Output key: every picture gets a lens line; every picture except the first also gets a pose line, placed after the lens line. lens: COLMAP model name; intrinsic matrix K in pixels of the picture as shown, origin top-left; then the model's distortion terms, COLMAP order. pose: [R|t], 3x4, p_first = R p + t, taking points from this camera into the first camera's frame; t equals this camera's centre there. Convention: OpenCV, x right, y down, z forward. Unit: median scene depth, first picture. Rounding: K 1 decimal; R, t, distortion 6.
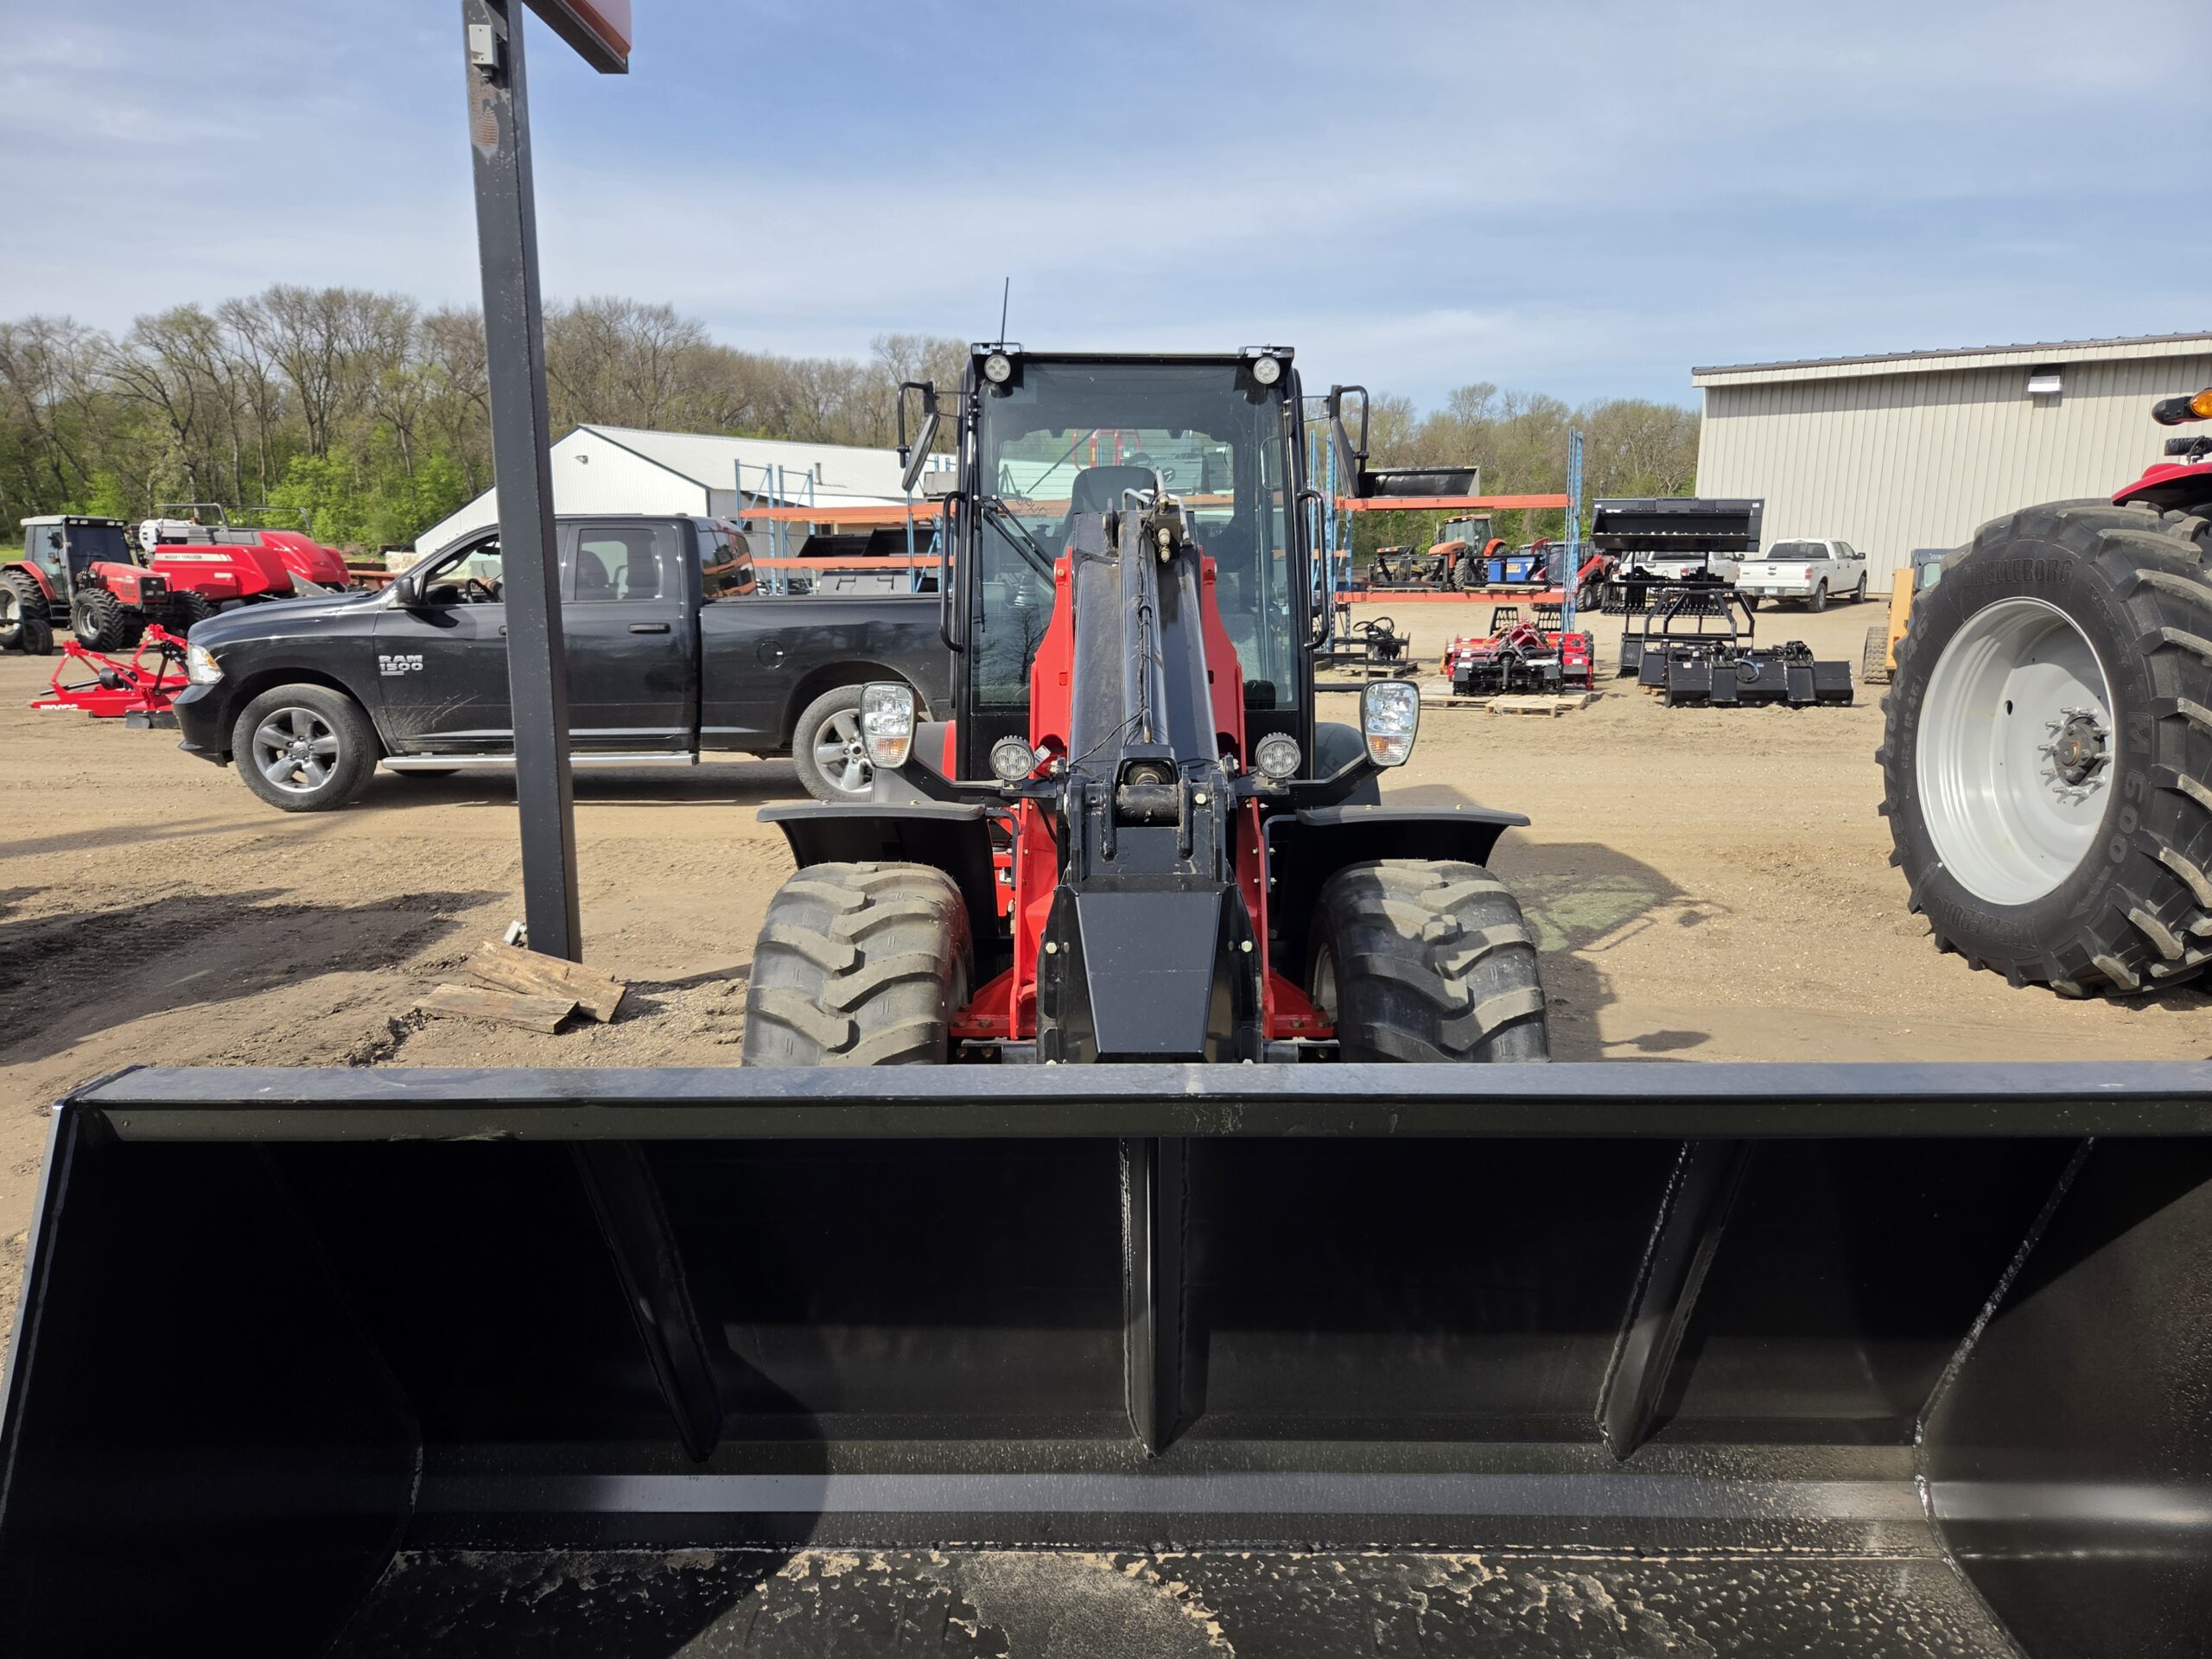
lens RADIAL K [[1481.3, 0, 1143.5], [0, 1481.3, 825.0], [0, 0, 1]] dist [0.071137, -0.061554]
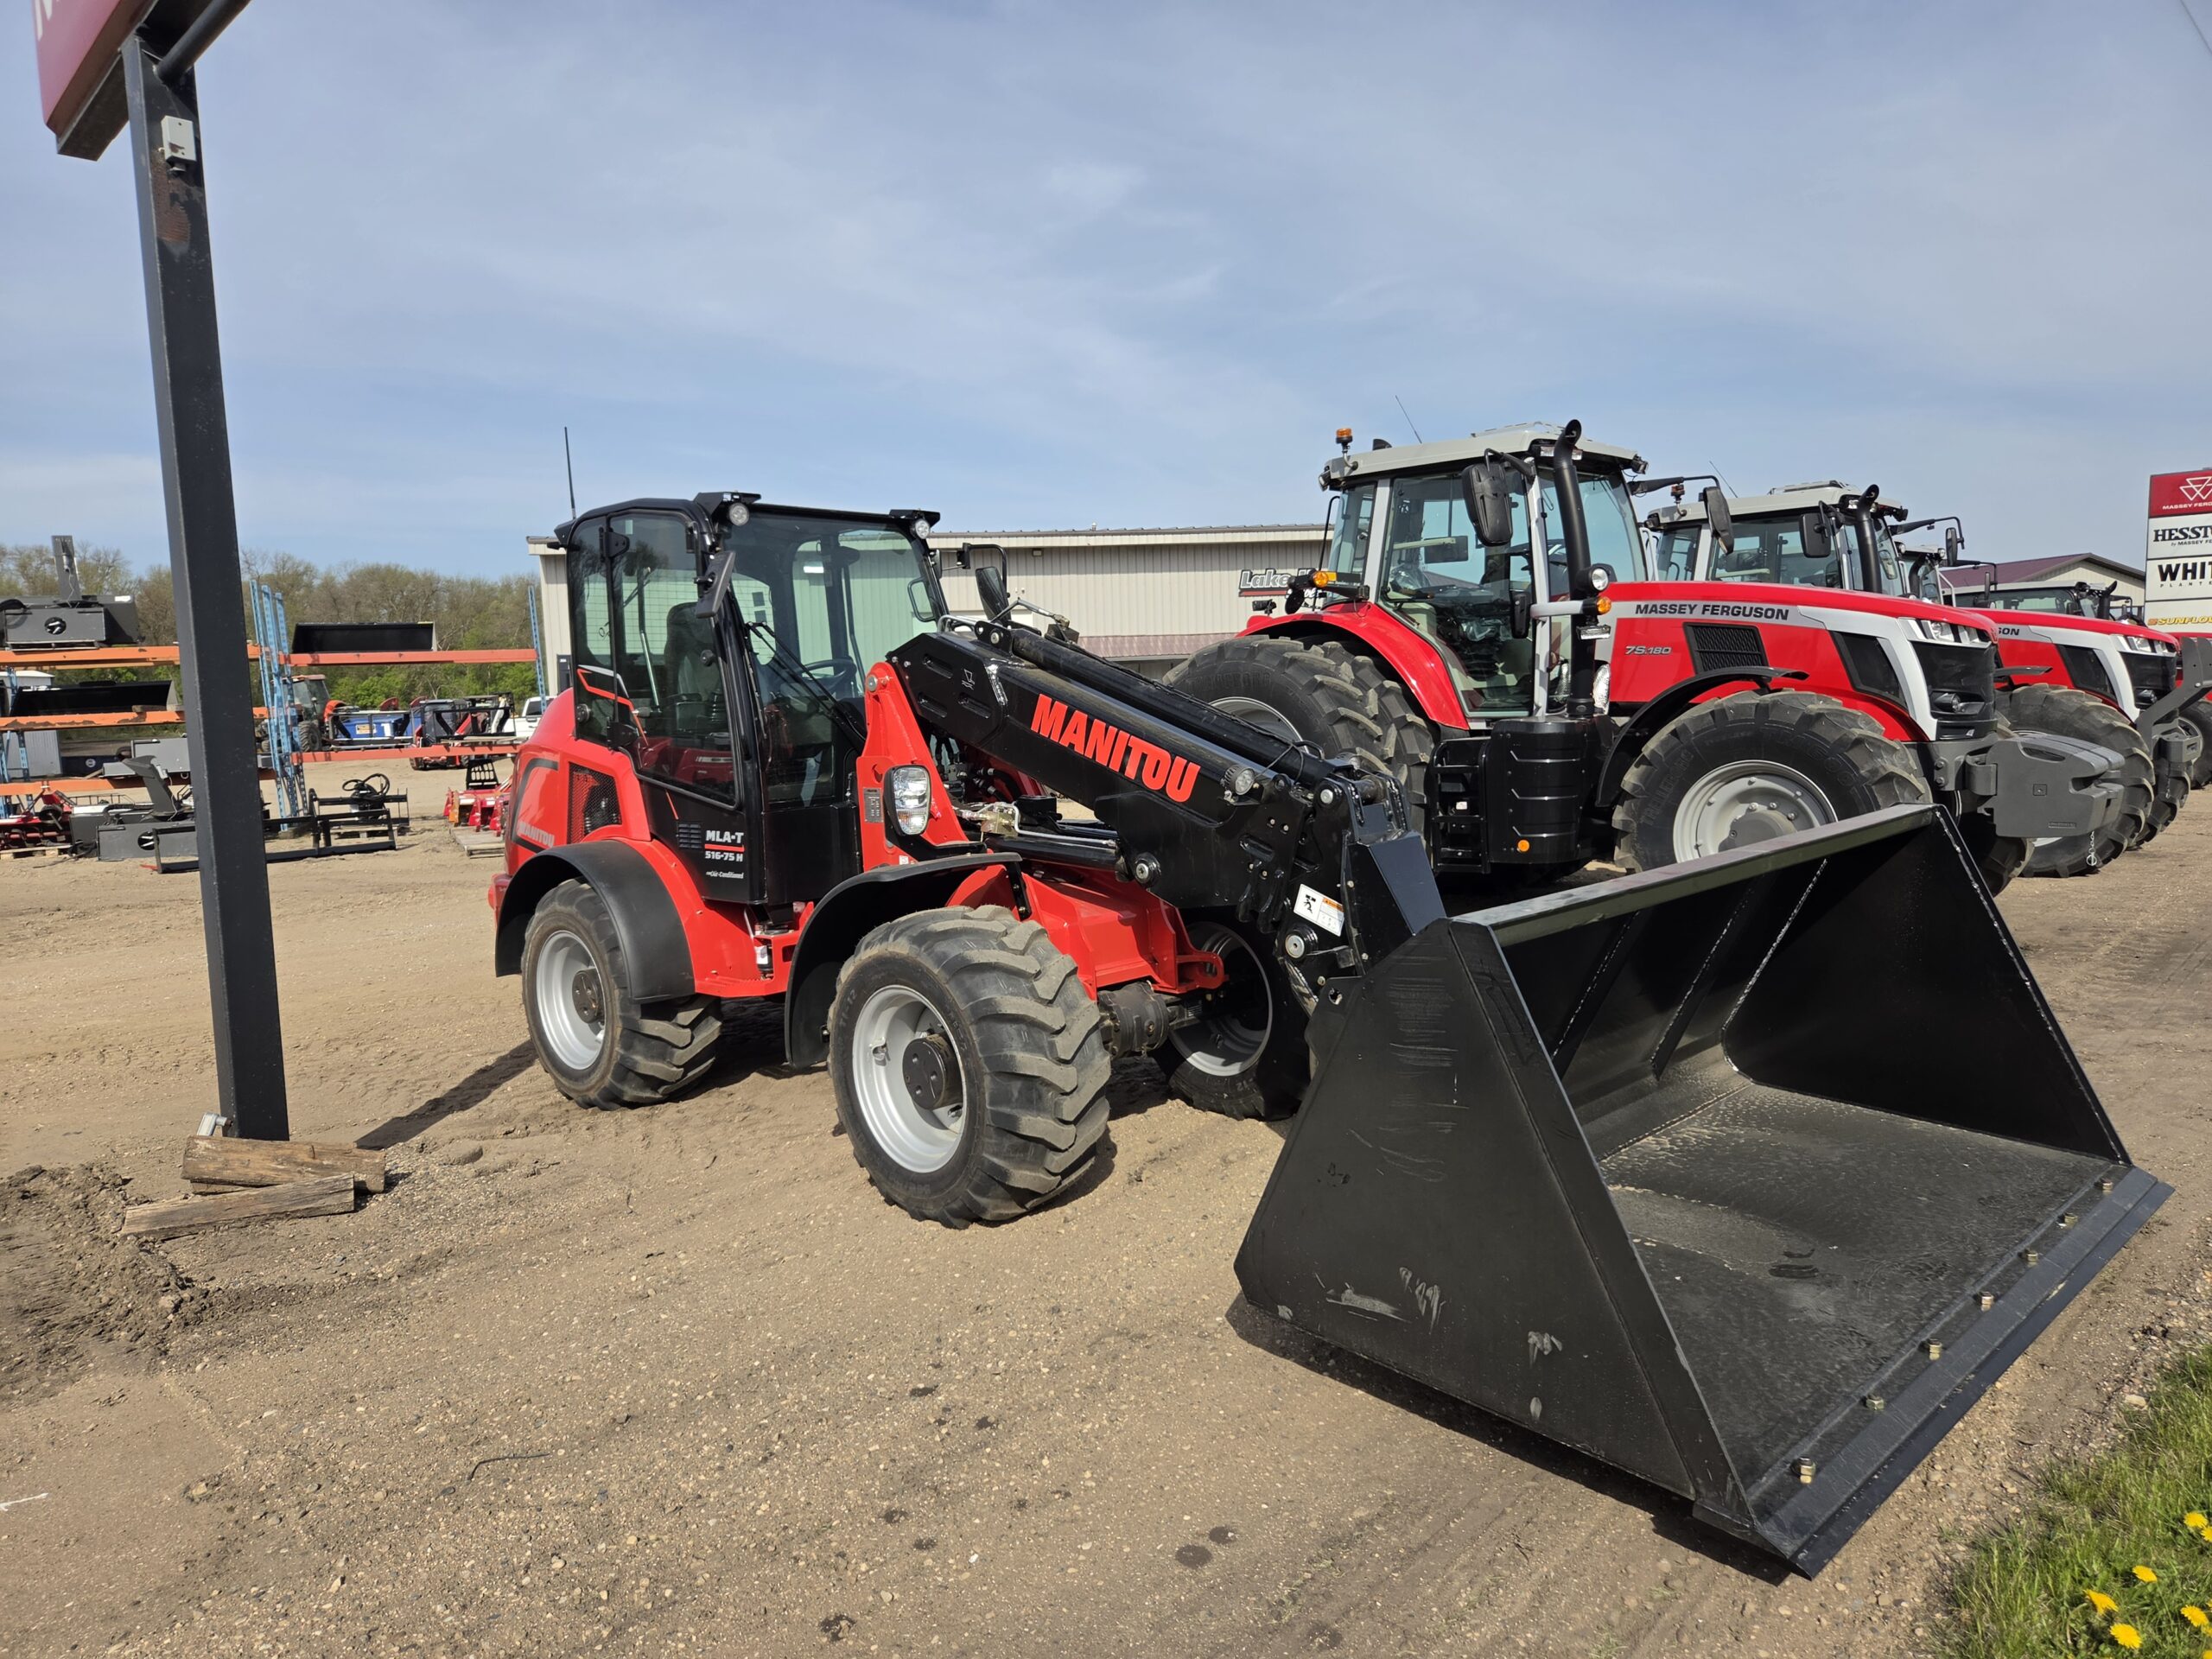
lens RADIAL K [[1460.9, 0, 1106.0], [0, 1460.9, 829.5], [0, 0, 1]] dist [0.069808, -0.058321]
pose [[0.710779, -0.092371, 0.697324, -0.603995], [0.163089, 0.985968, -0.035630, 0.017575], [-0.684248, 0.139051, 0.715870, 0.022292]]
